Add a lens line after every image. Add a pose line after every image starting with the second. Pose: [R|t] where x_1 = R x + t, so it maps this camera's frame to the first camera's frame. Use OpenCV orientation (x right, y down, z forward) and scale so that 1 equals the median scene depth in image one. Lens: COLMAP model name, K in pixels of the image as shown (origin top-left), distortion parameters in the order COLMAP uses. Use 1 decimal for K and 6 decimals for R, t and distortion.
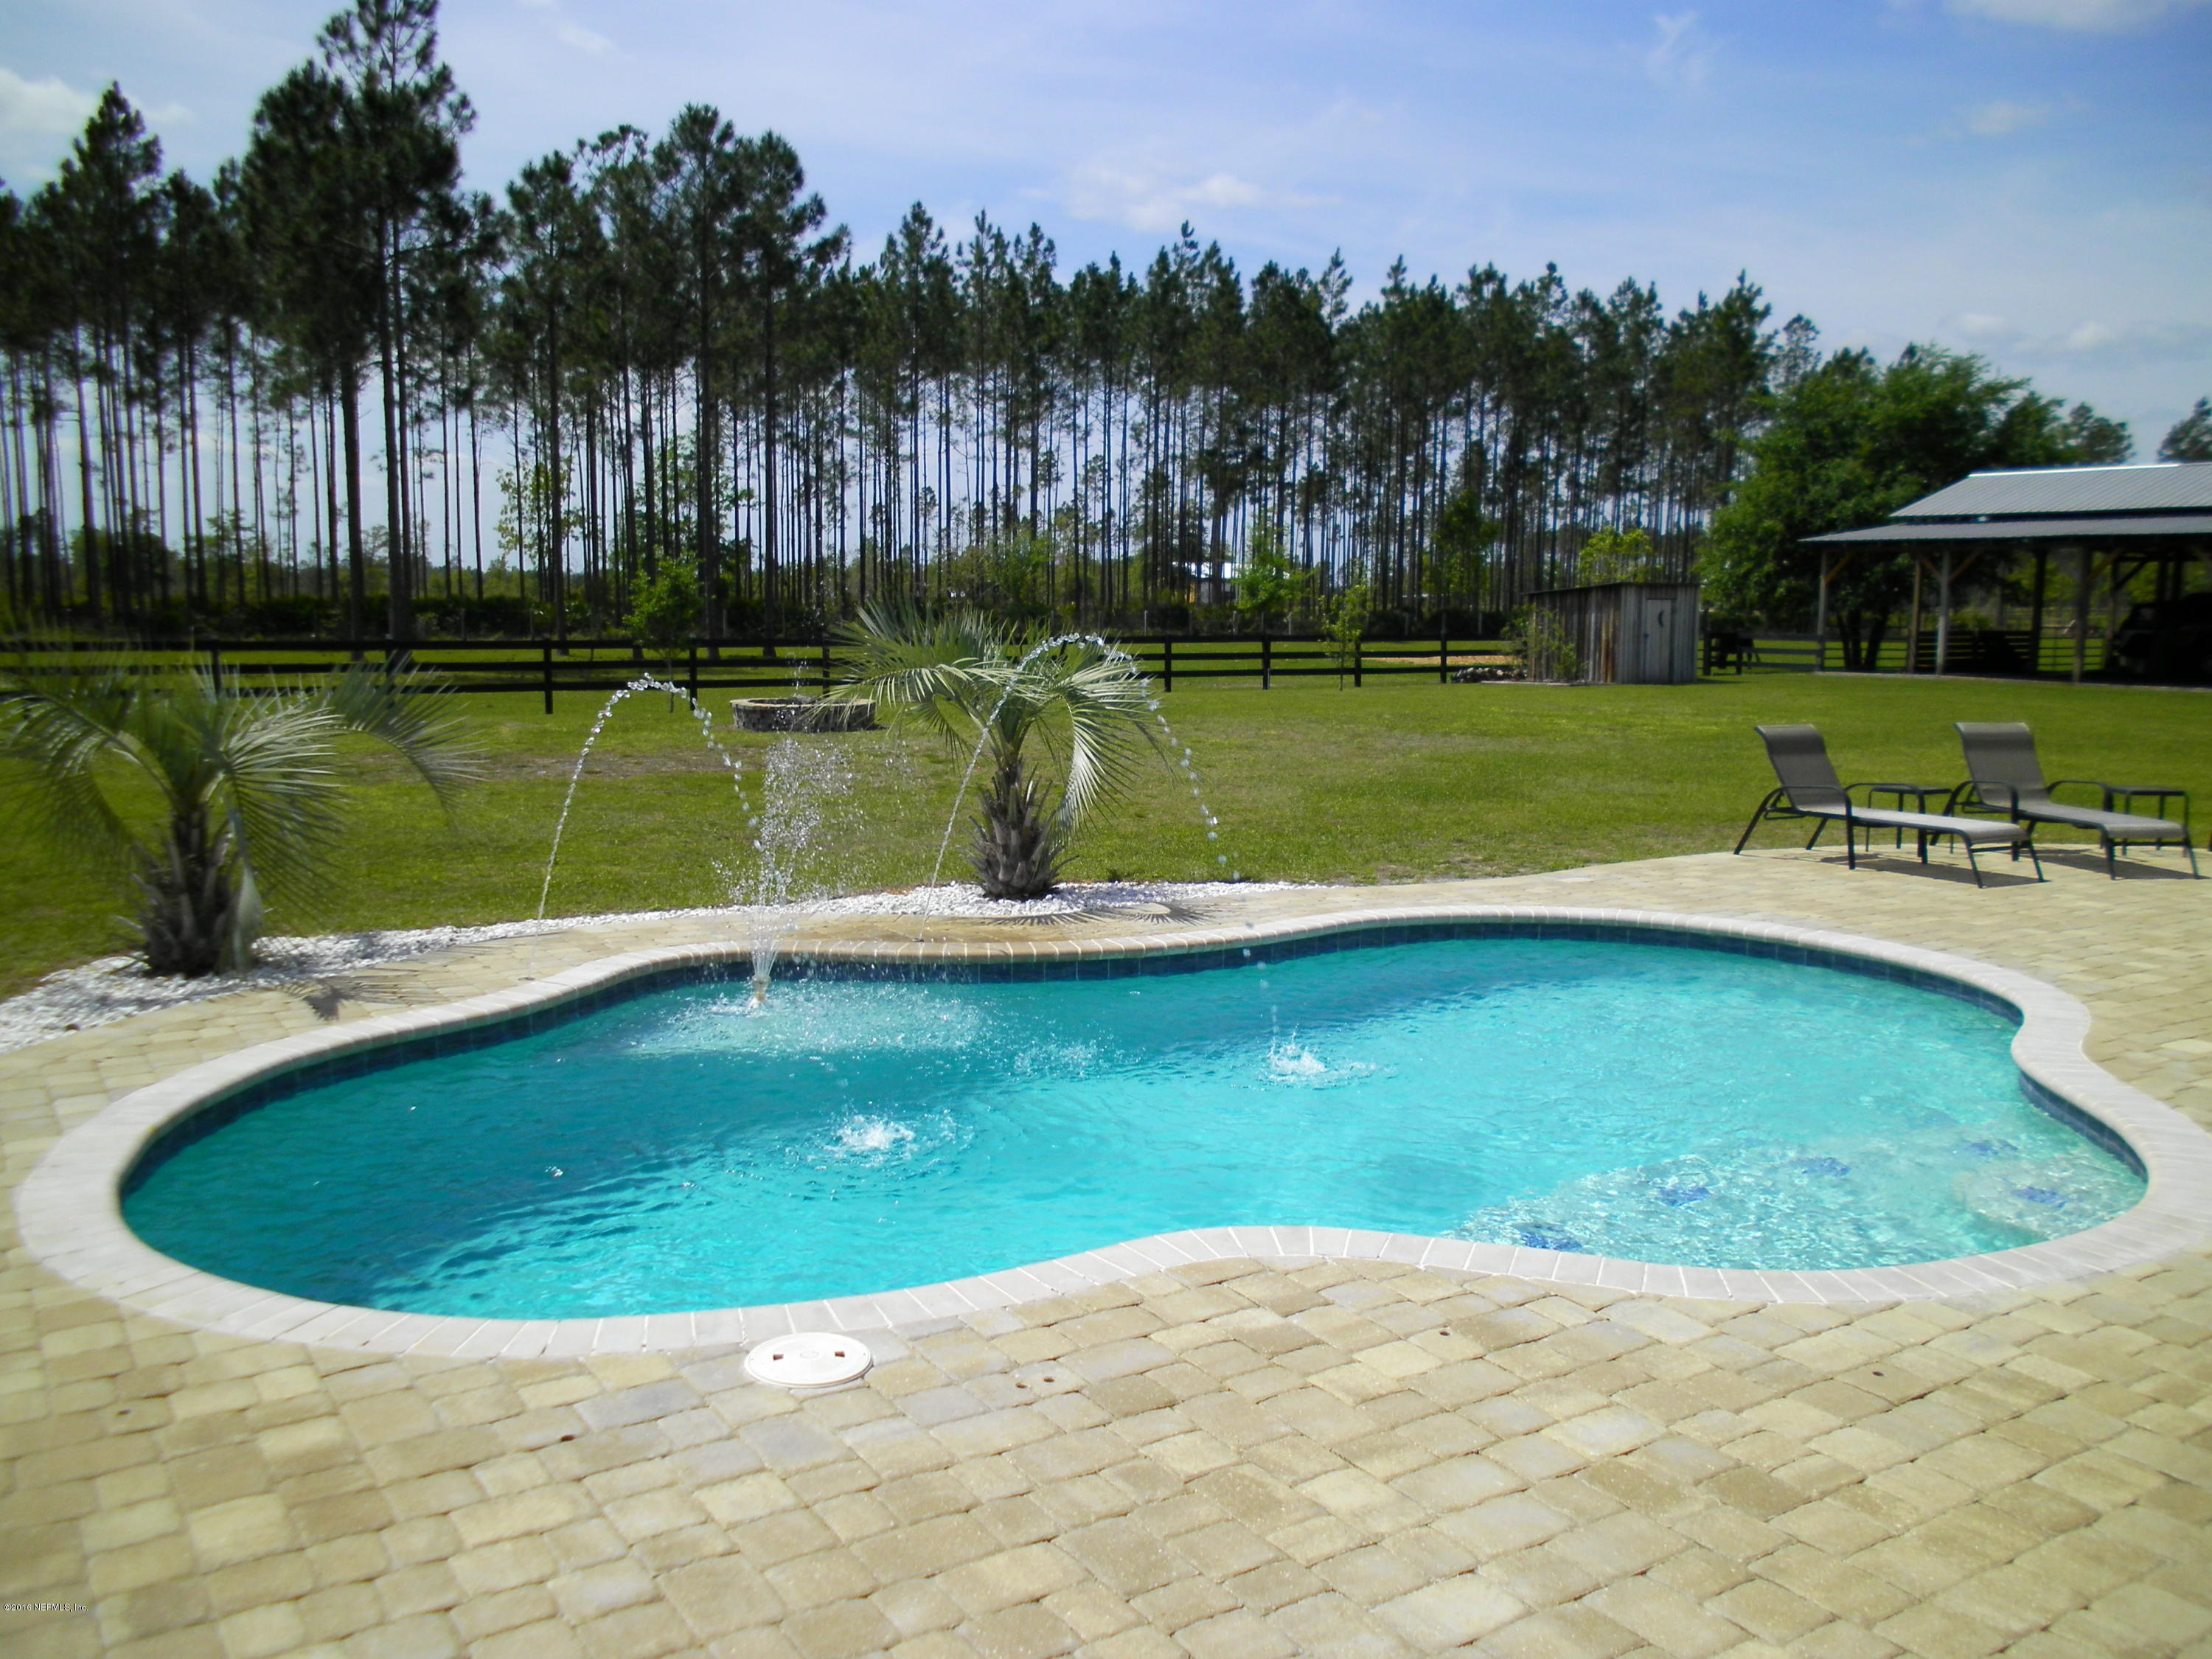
lens RADIAL K [[1927.2, 0, 1043.8], [0, 1927.2, 864.3], [0, 0, 1]] dist [0.009102, 0.011290]
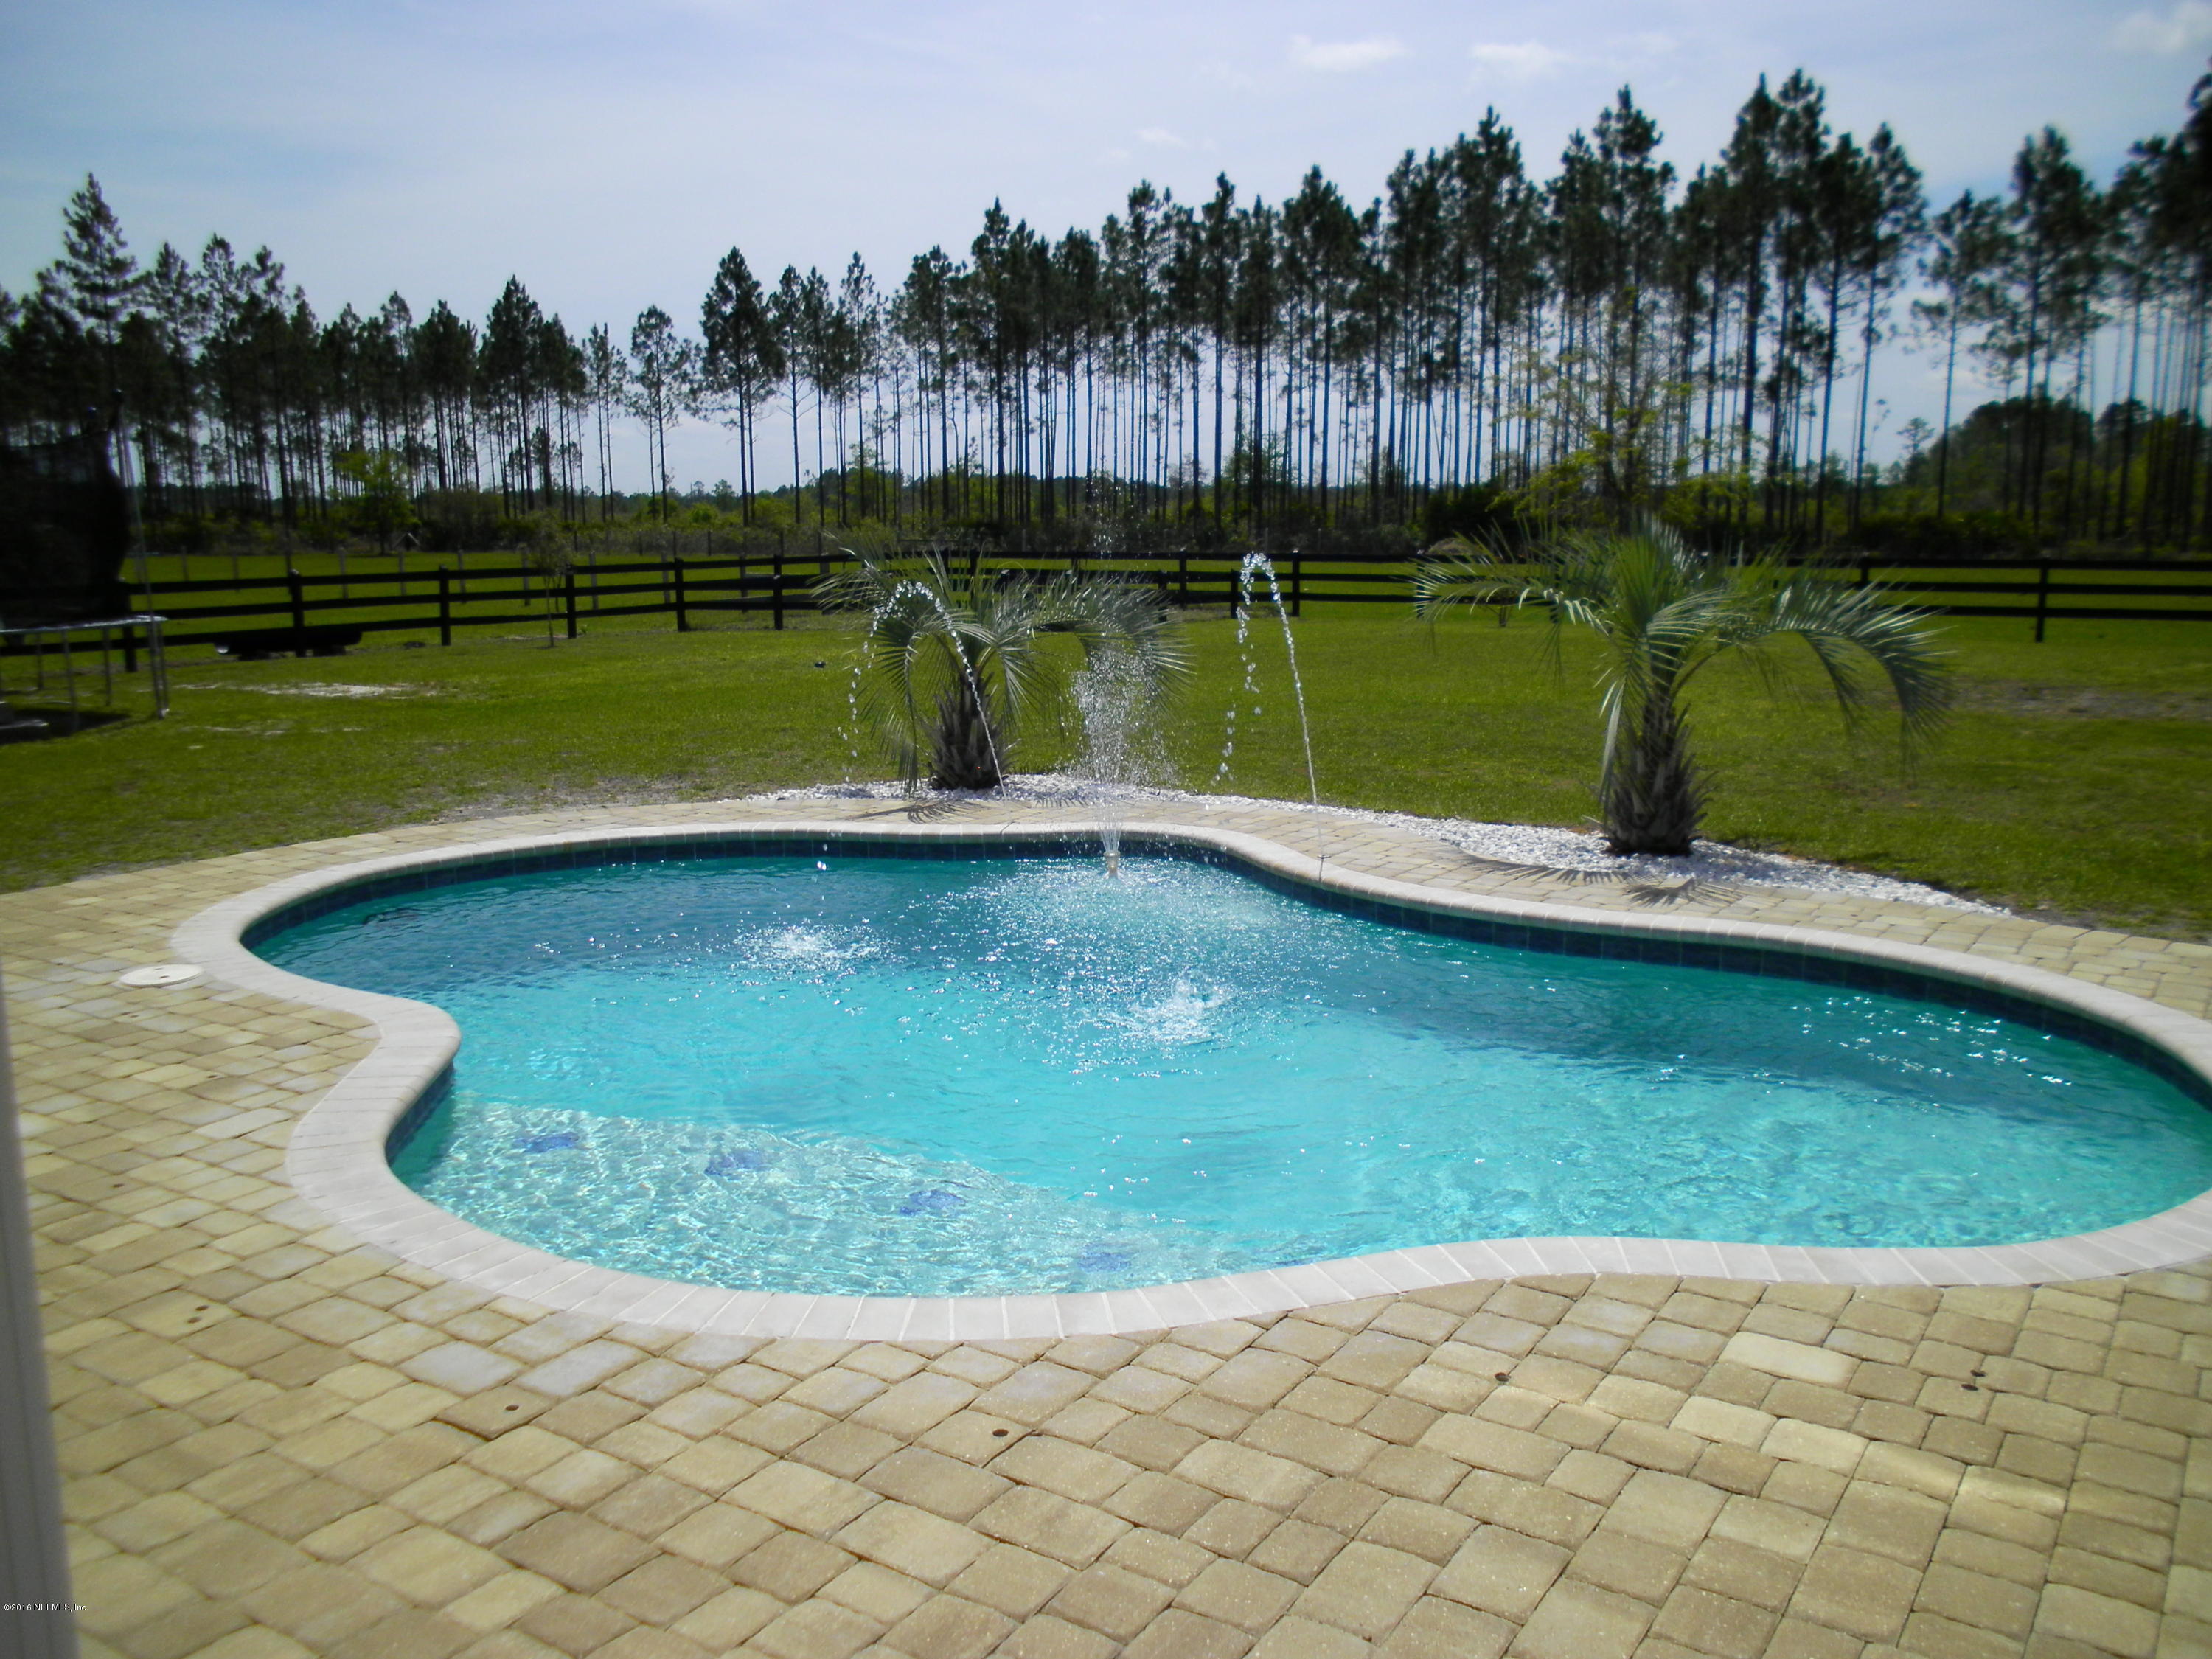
lens RADIAL K [[1810.2, 0, 1106.0], [0, 1810.2, 829.5], [0, 0, 1]] dist [0.065969, 0.004120]
pose [[0.386571, 0.152293, -0.909599, 0.913825], [-0.109327, 0.986885, 0.118770, -0.091558], [0.915757, 0.053531, 0.398151, 0.581734]]
